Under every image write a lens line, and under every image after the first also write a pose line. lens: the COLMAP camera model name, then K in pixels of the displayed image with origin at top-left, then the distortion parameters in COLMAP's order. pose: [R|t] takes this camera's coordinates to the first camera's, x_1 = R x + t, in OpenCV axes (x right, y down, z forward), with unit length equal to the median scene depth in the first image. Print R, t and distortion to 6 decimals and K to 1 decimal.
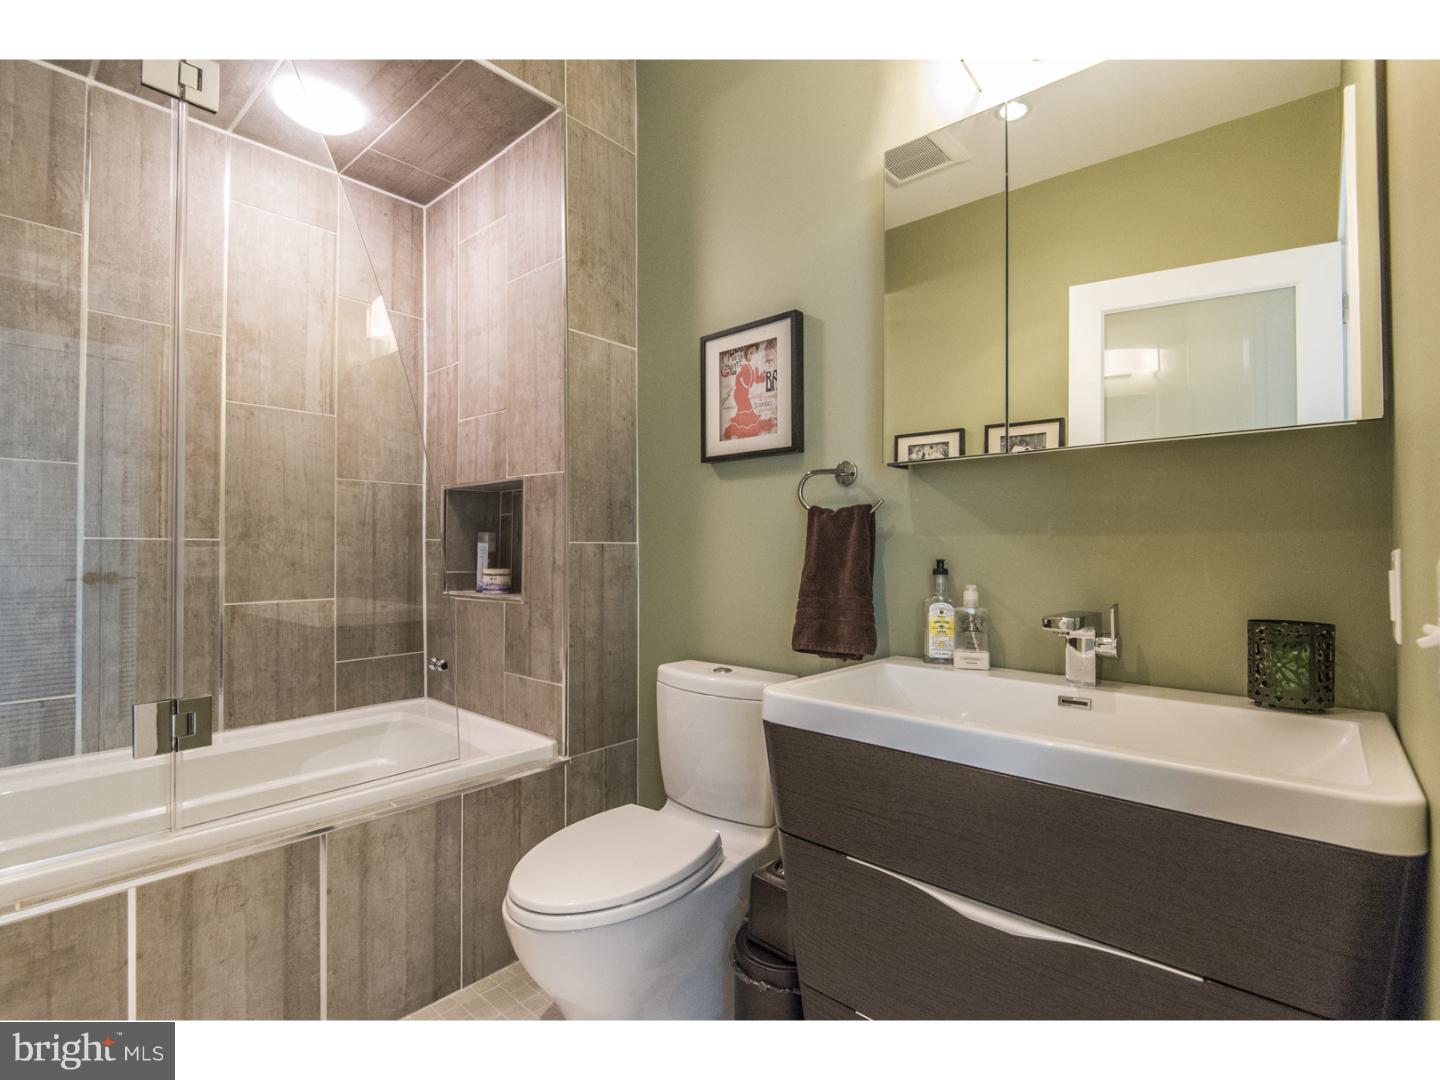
lens RADIAL K [[693.8, 0, 717.9], [0, 693.8, 545.0], [0, 0, 1]] dist [-0.037415, -0.001150]
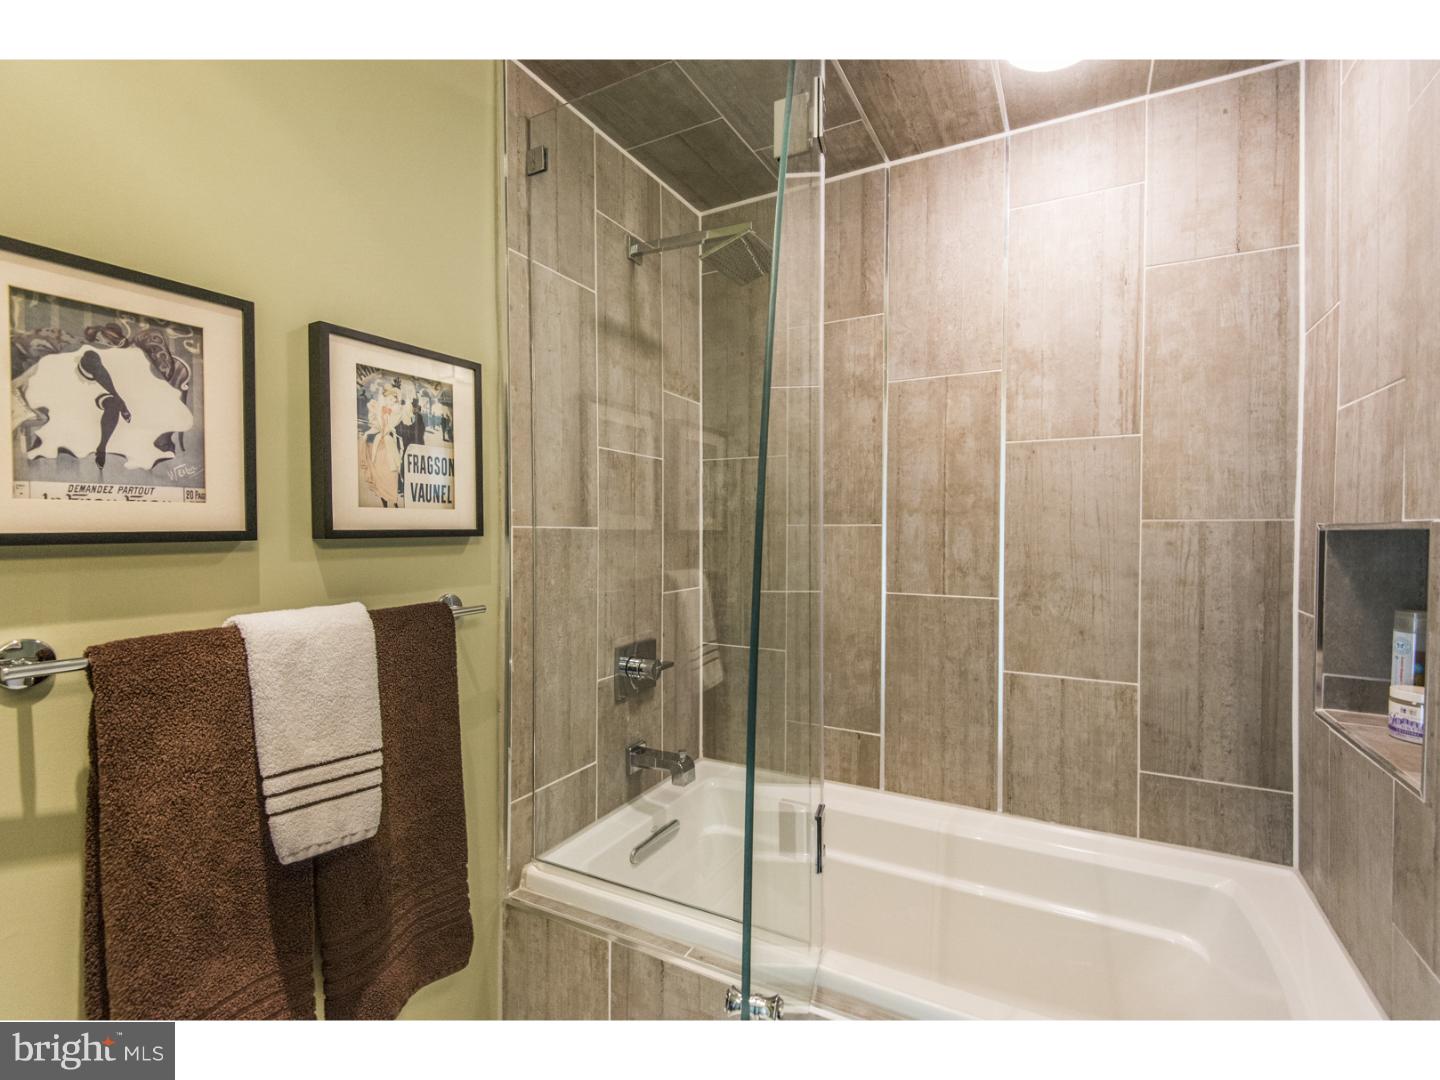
lens RADIAL K [[661.6, 0, 717.5], [0, 661.6, 541.1], [0, 0, 1]] dist [0.004793, -0.004921]
pose [[0.210074, 0.005819, -0.977668, 0.042628], [0.013855, 0.999864, 0.008928, -0.091328], [0.977587, -0.015421, 0.209965, 0.424956]]
